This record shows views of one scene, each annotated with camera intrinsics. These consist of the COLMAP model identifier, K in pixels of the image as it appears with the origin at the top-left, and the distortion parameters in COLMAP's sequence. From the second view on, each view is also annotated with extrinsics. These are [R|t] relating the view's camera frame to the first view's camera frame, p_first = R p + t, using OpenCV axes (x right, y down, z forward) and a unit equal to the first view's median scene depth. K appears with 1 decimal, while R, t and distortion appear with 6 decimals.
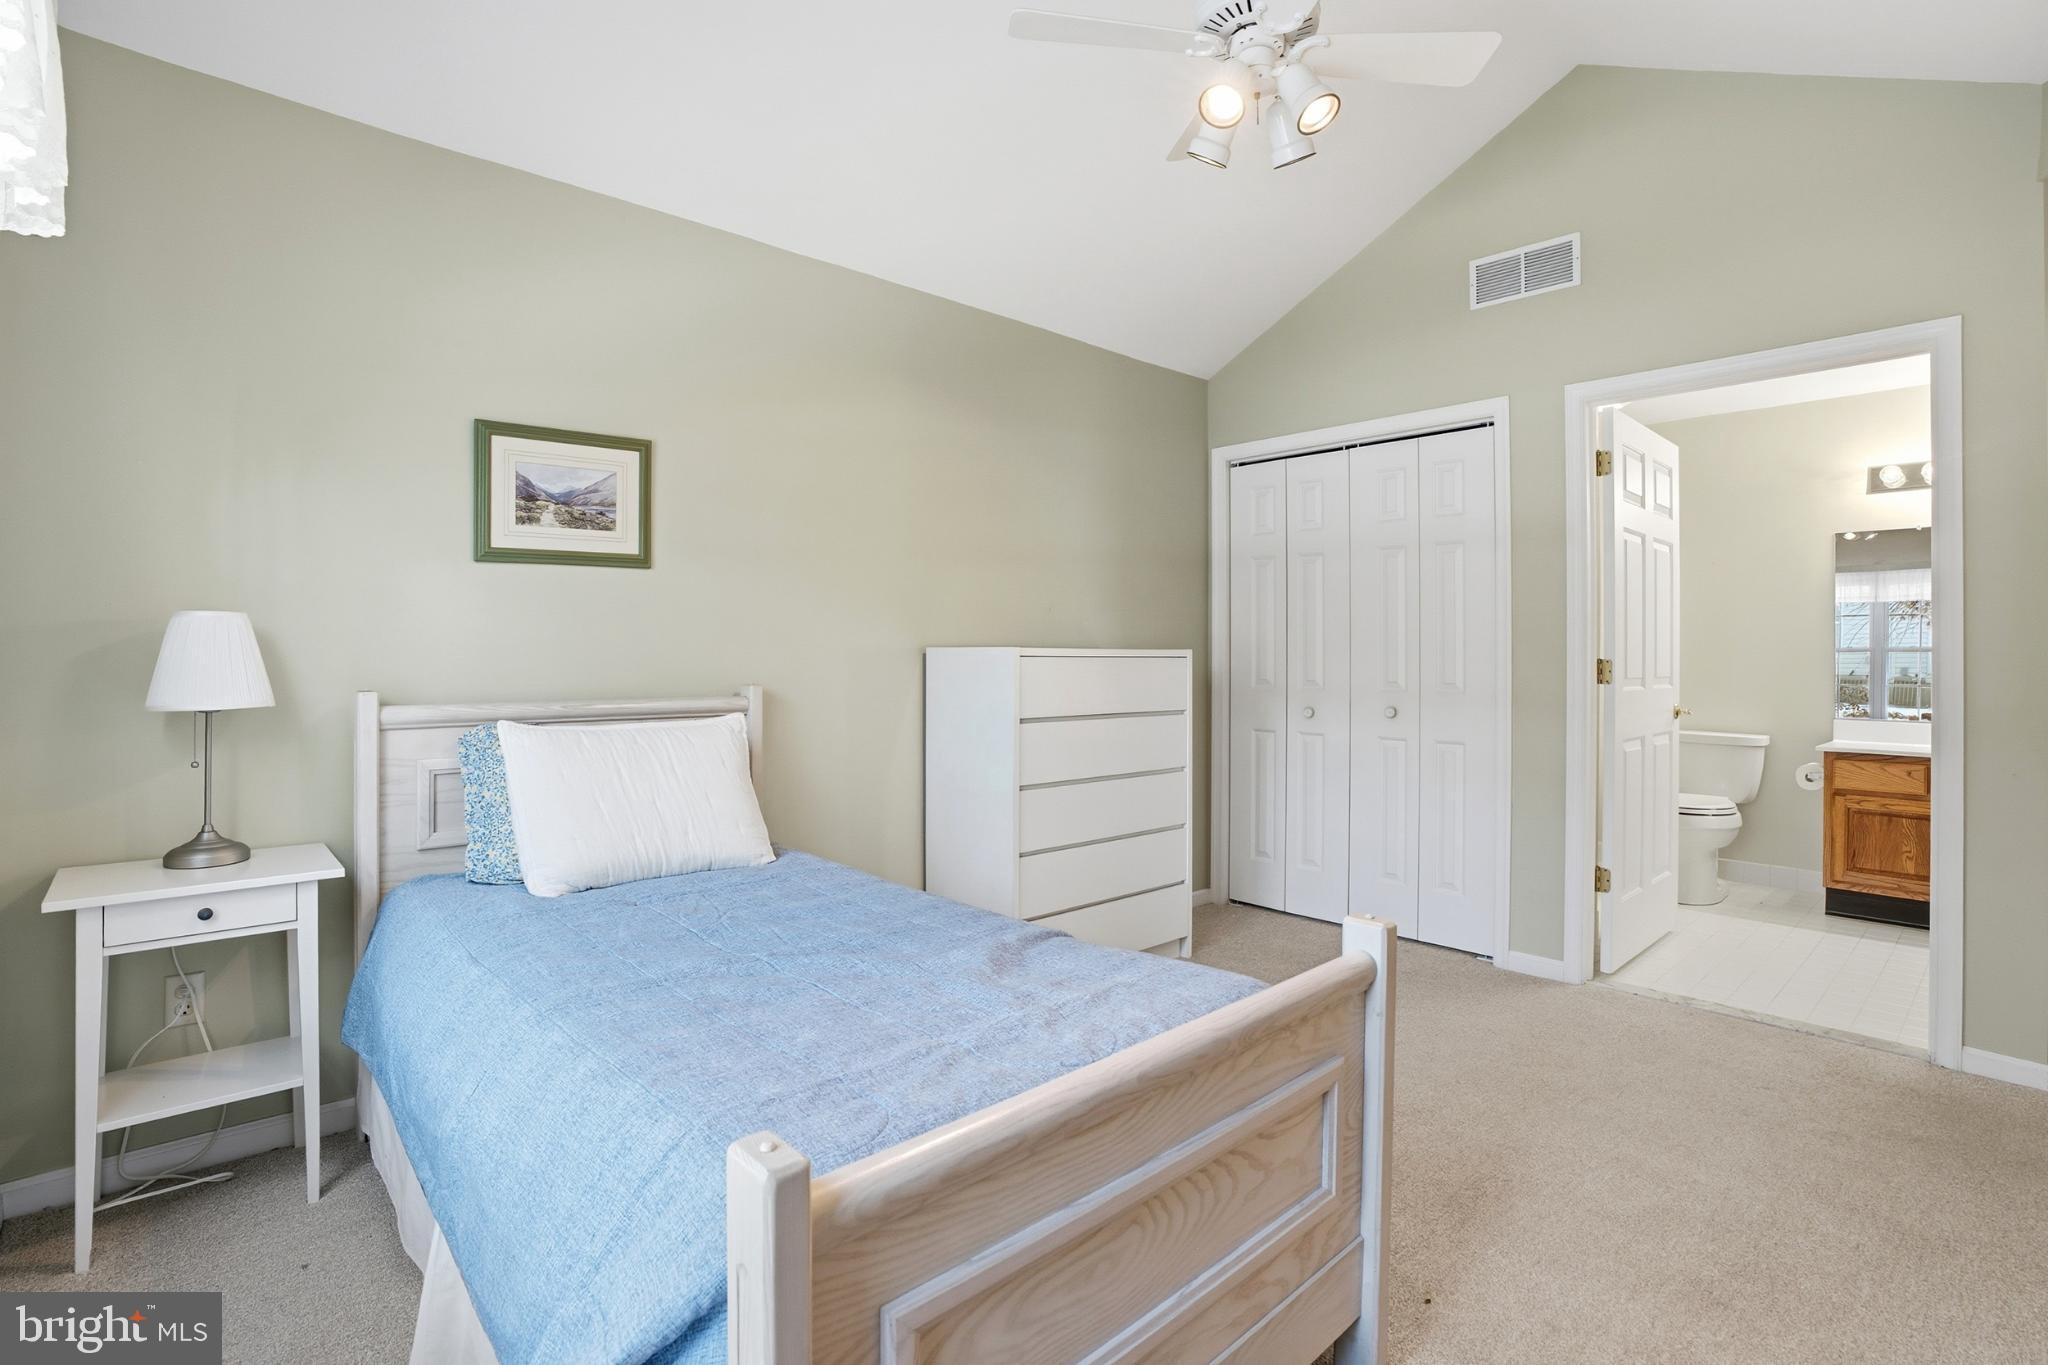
lens RADIAL K [[978.2, 0, 1011.6], [0, 978.2, 661.7], [0, 0, 1]] dist [-0.080549, 0.034658]
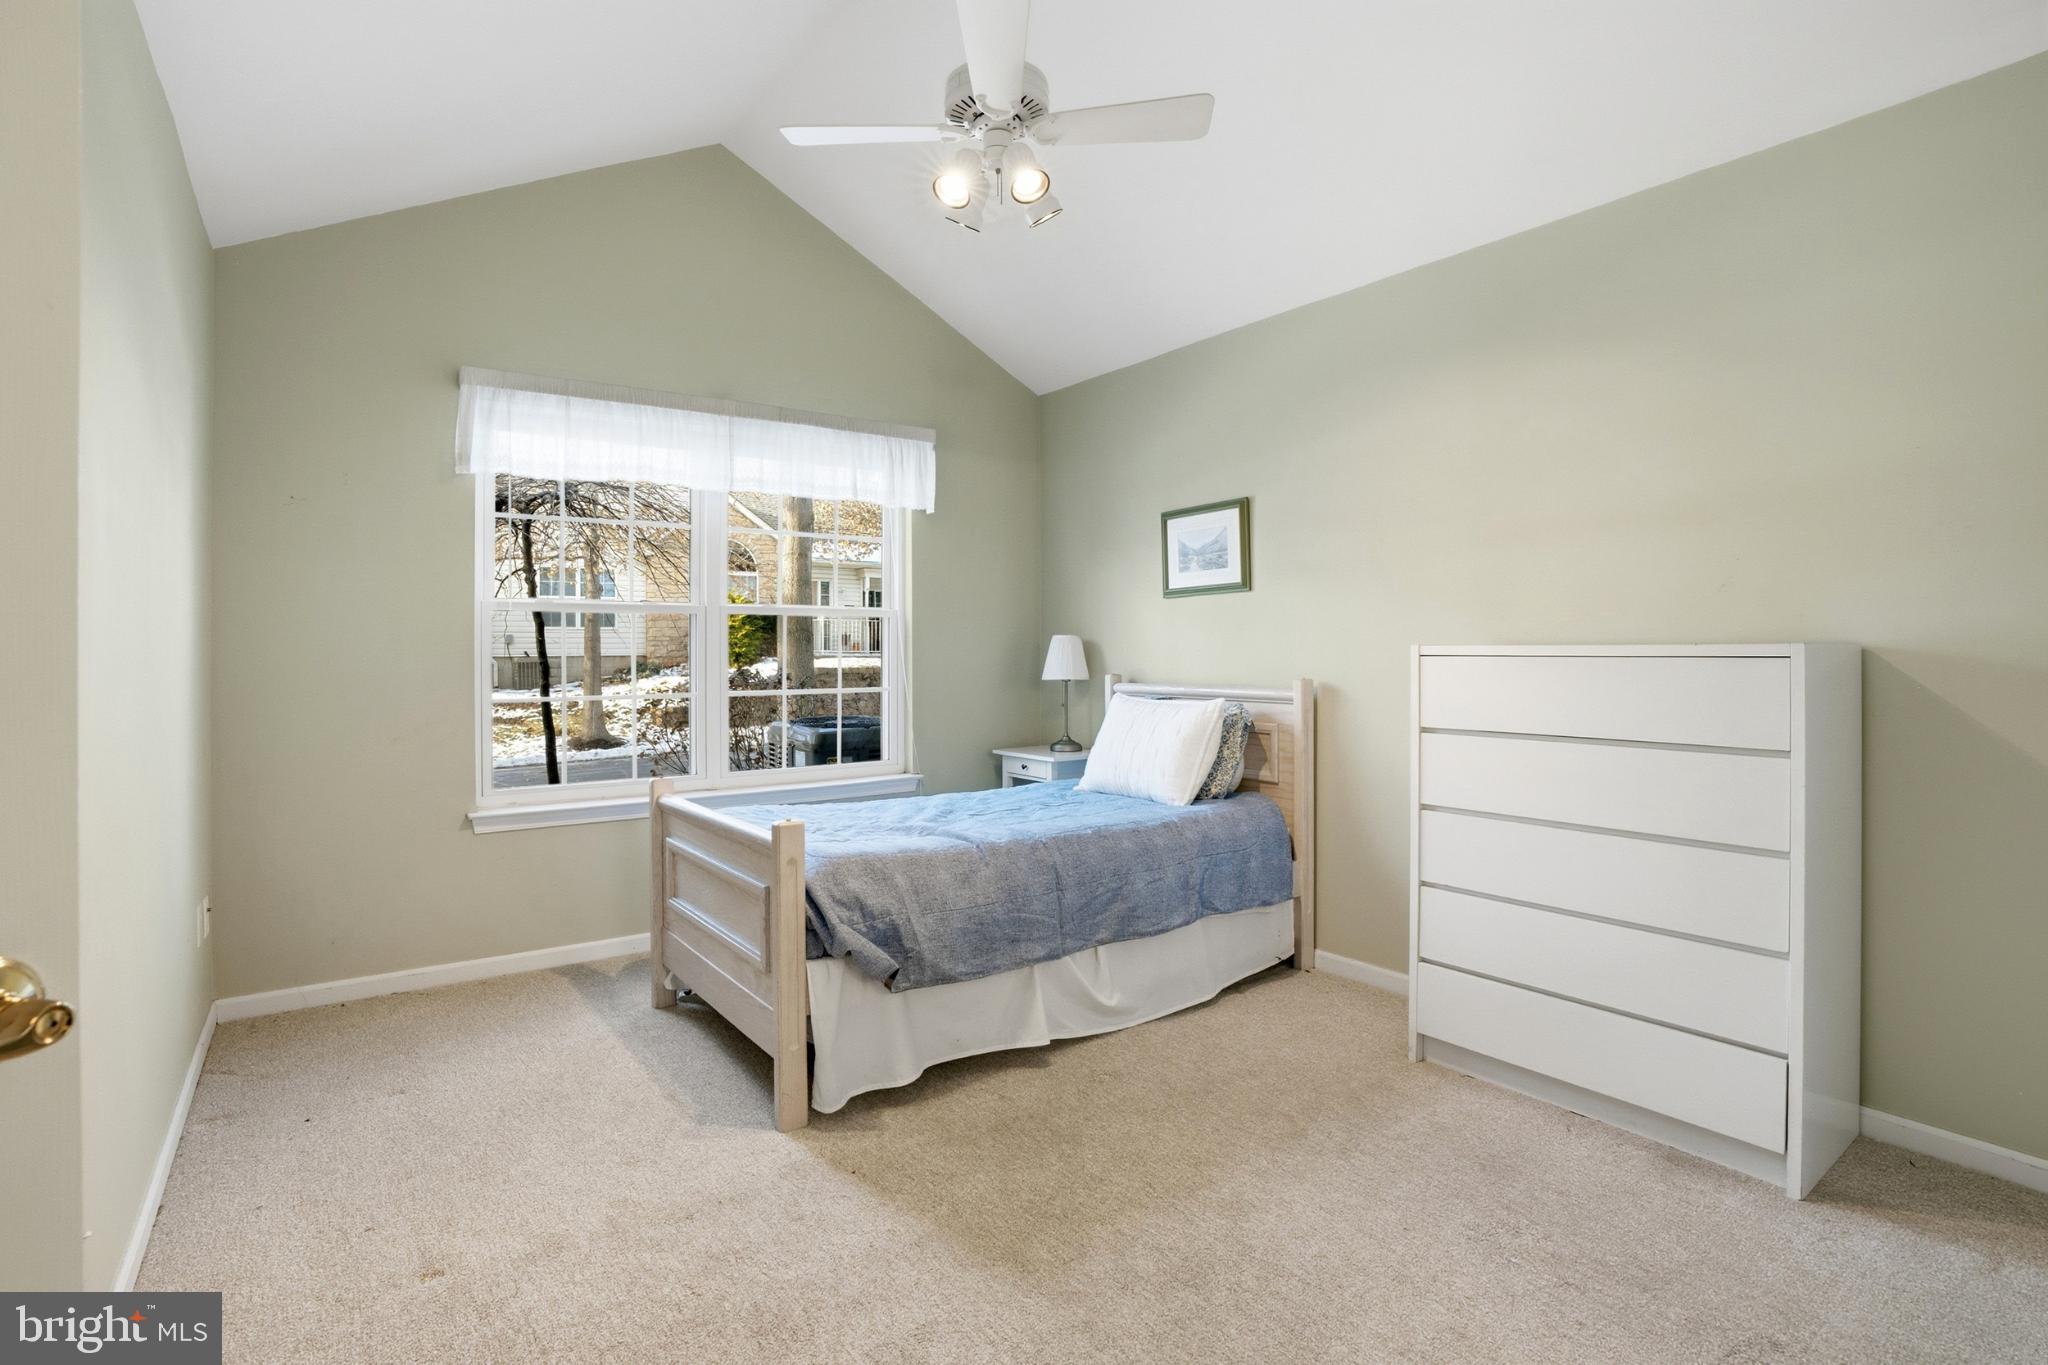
lens RADIAL K [[978.2, 0, 1011.6], [0, 978.2, 661.7], [0, 0, 1]] dist [-0.080549, 0.034658]
pose [[-0.113868, 0.003601, -0.993489, 1.096254], [-0.009193, 0.999947, 0.004678, -0.000387], [0.993453, 0.009666, -0.113829, 0.884563]]
